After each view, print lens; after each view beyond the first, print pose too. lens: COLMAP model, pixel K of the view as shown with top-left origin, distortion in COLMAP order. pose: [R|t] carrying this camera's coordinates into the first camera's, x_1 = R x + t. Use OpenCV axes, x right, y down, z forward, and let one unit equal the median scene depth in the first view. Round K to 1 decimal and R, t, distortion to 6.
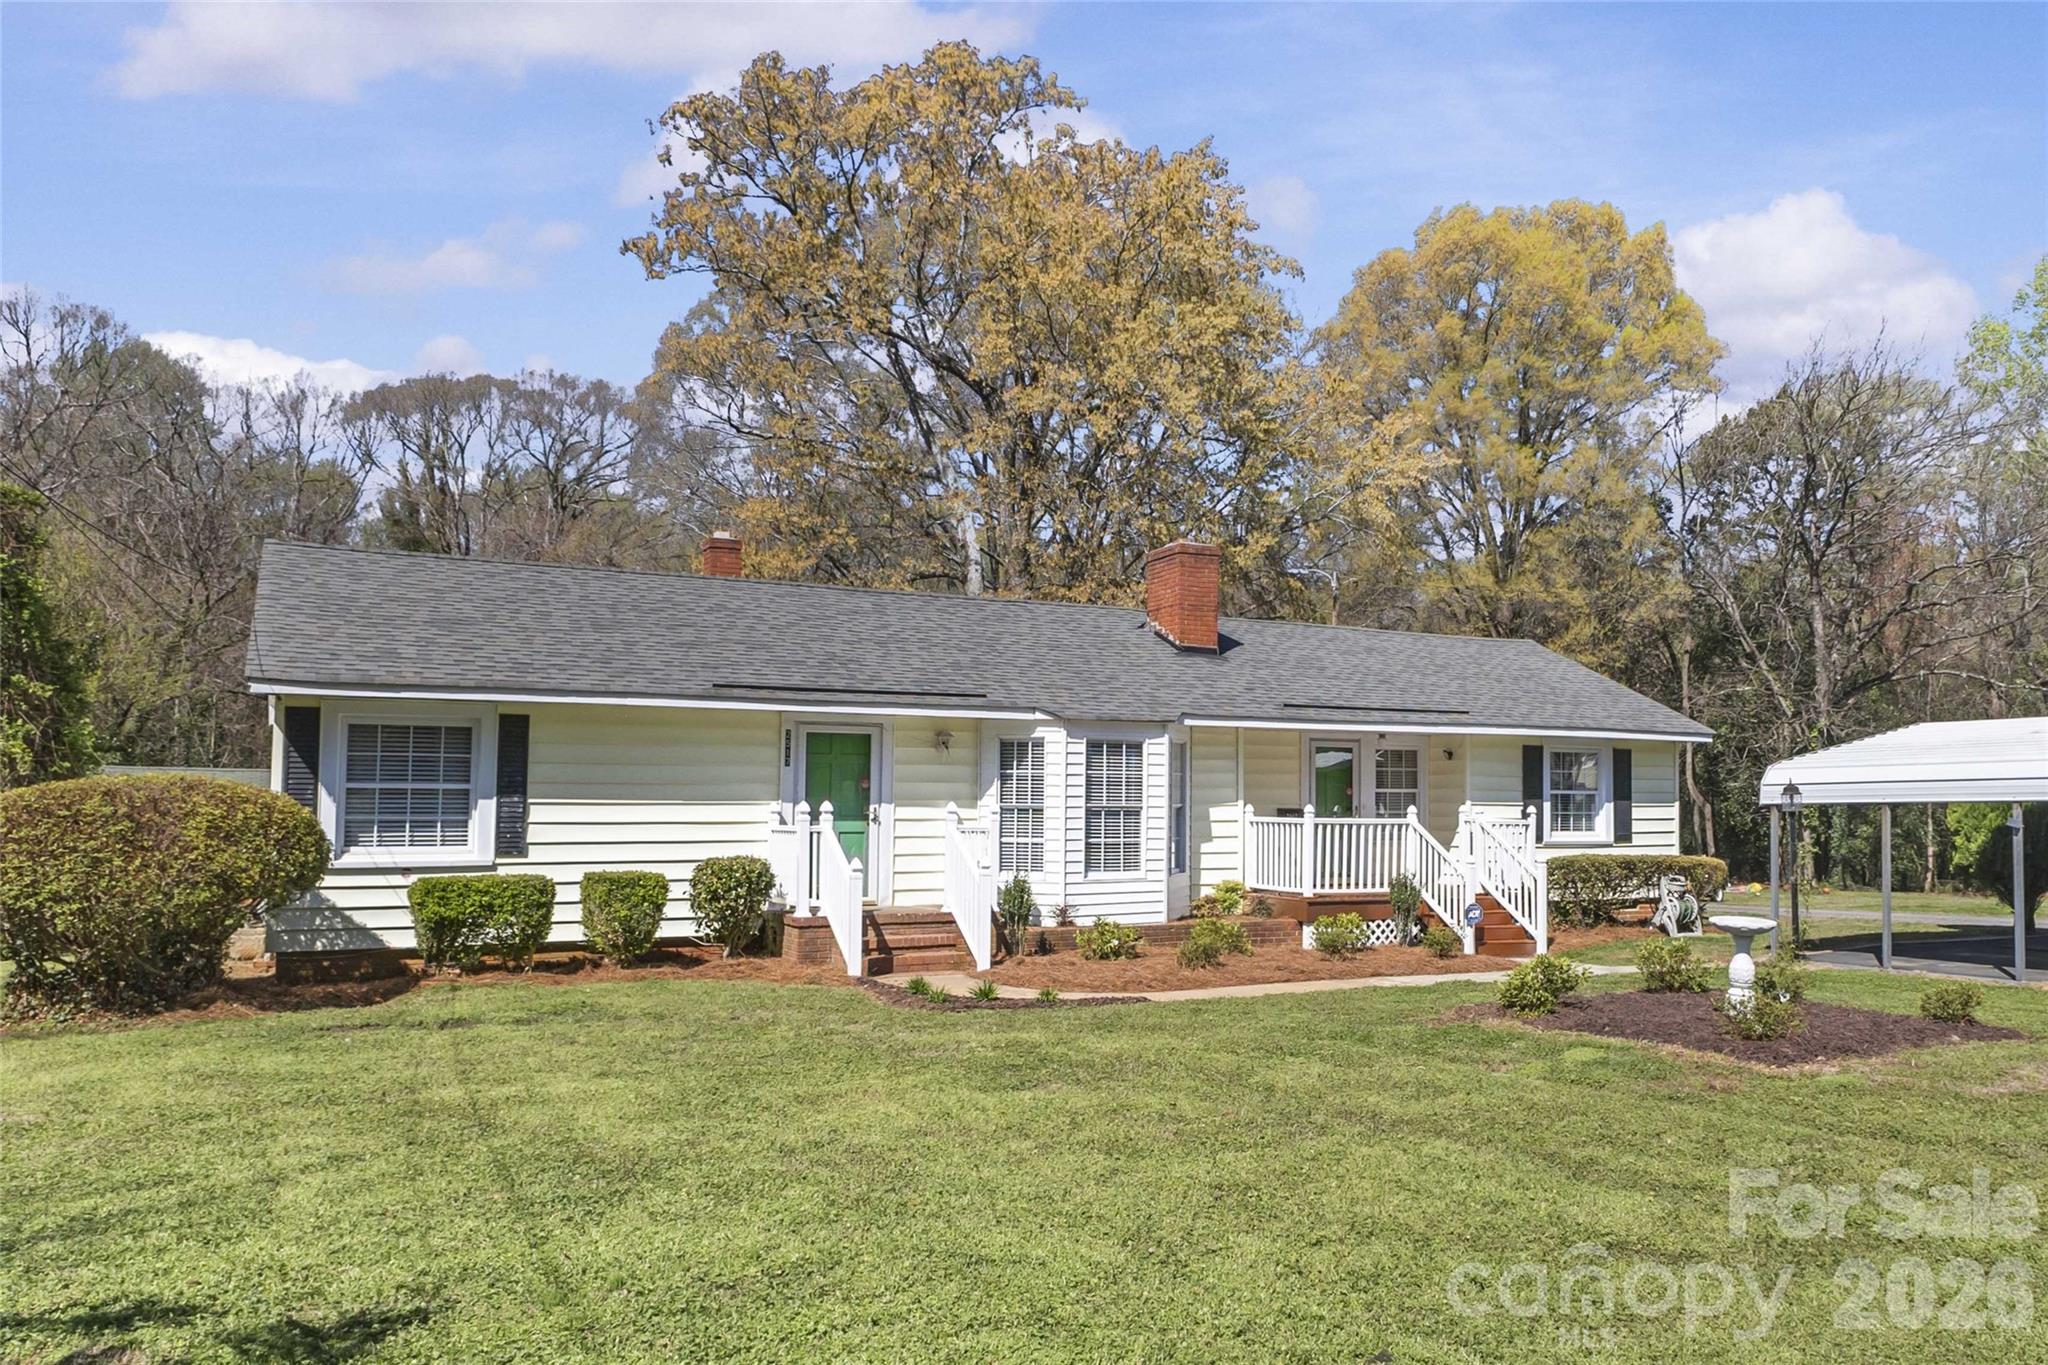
lens RADIAL K [[1735.5, 0, 1024.0], [0, 1735.5, 682.5], [0, 0, 1]] dist [0.009962, 0.008195]
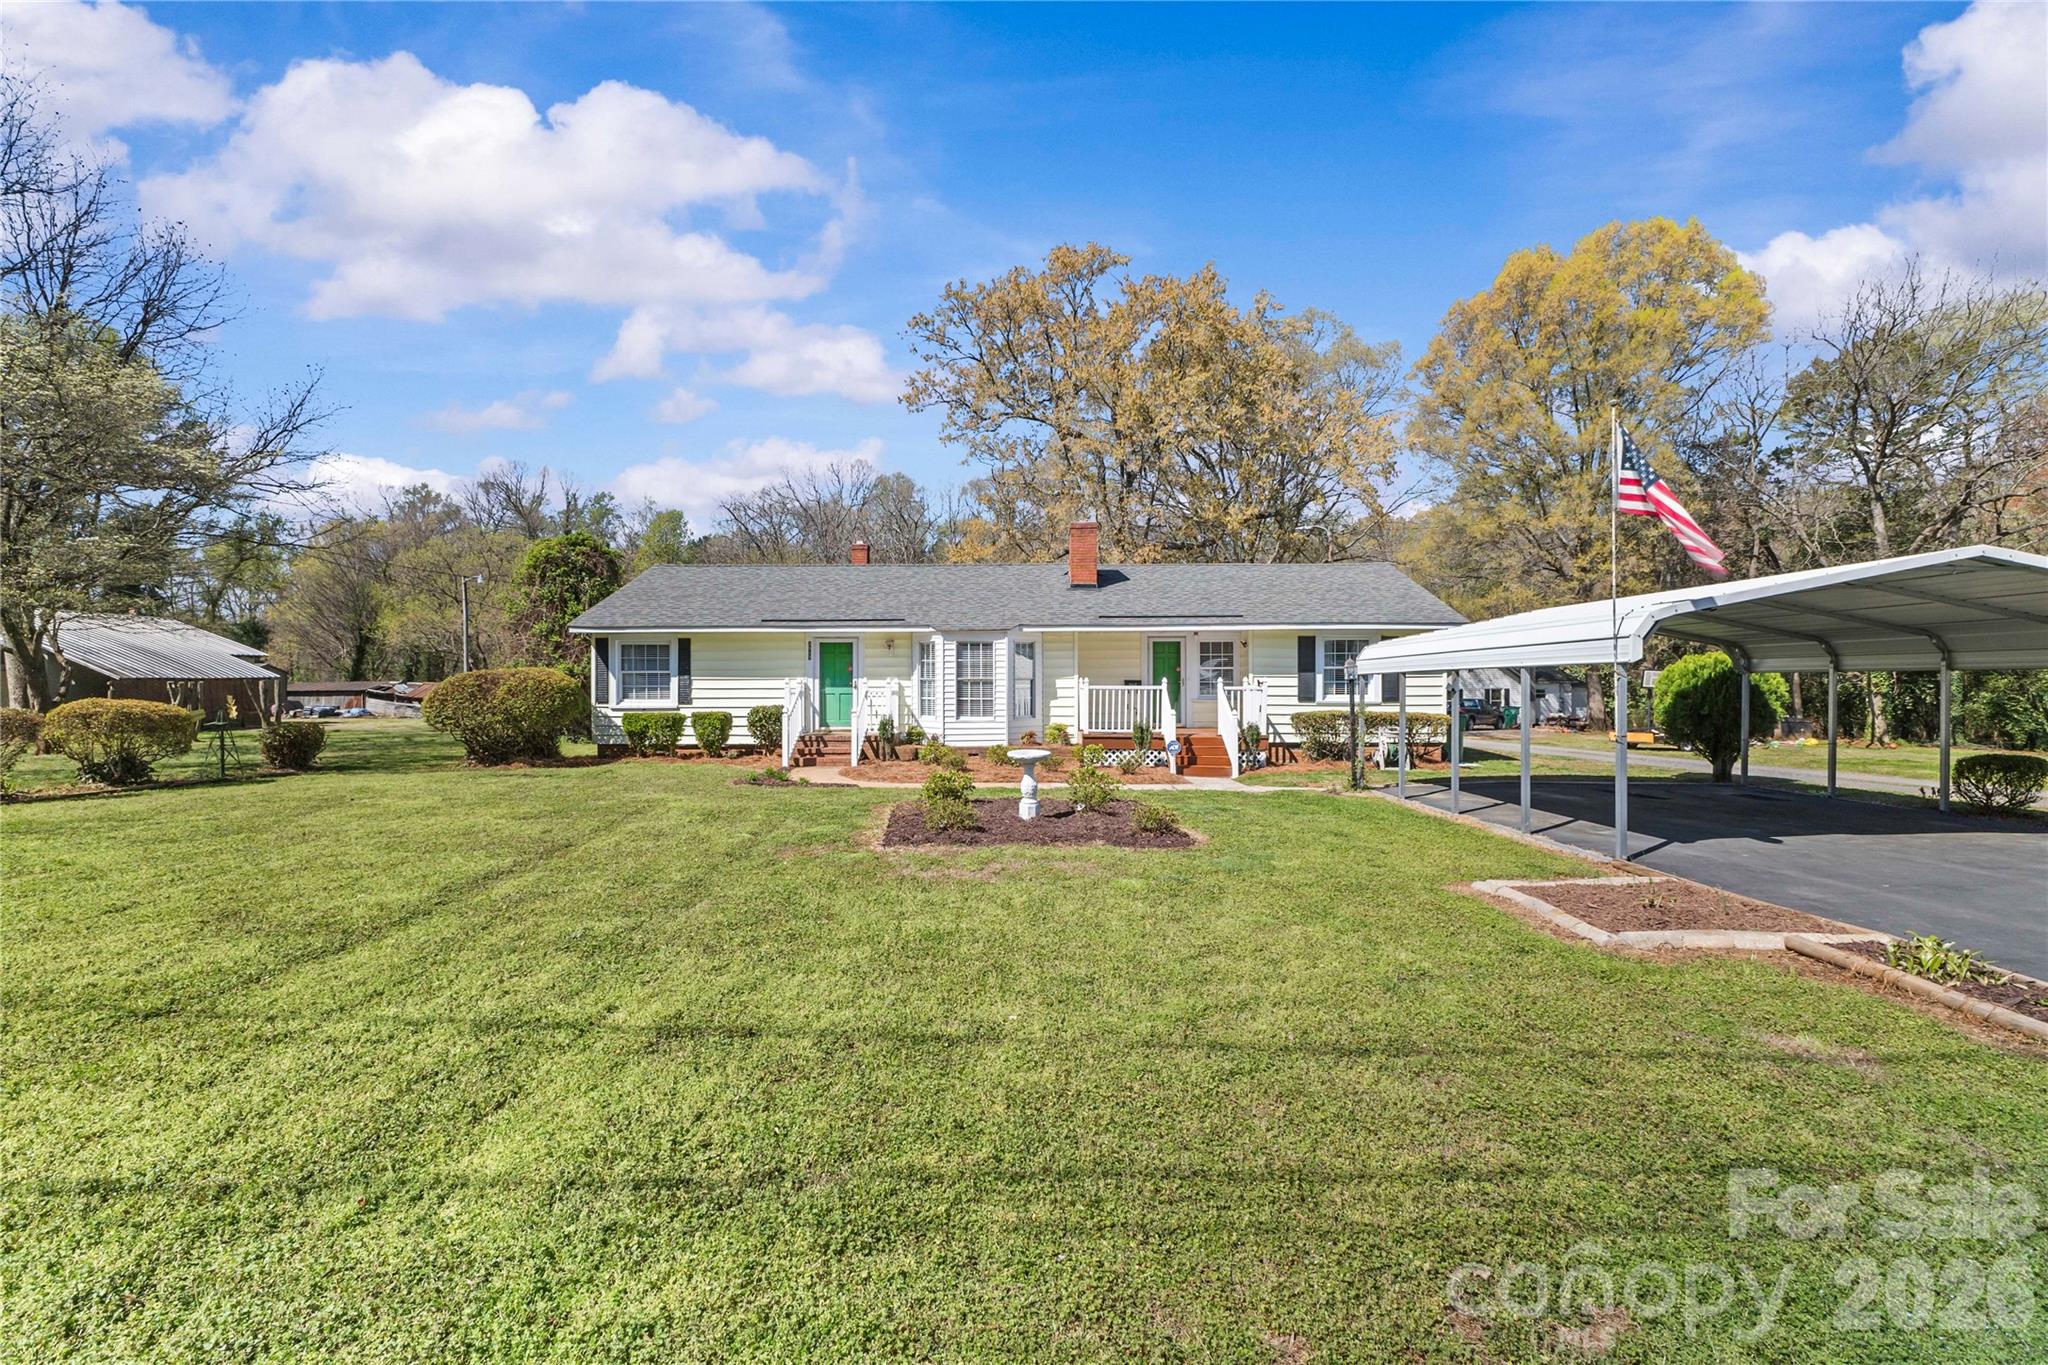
lens RADIAL K [[924.9, 0, 1024.5], [0, 924.9, 673.5], [0, 0, 1]] dist [0.000969, 0.000069]
pose [[0.832886, -0.006776, -0.553404, 0.616483], [0.044649, 0.997488, 0.054984, 0.016500], [0.551641, -0.070504, 0.831096, 0.254326]]
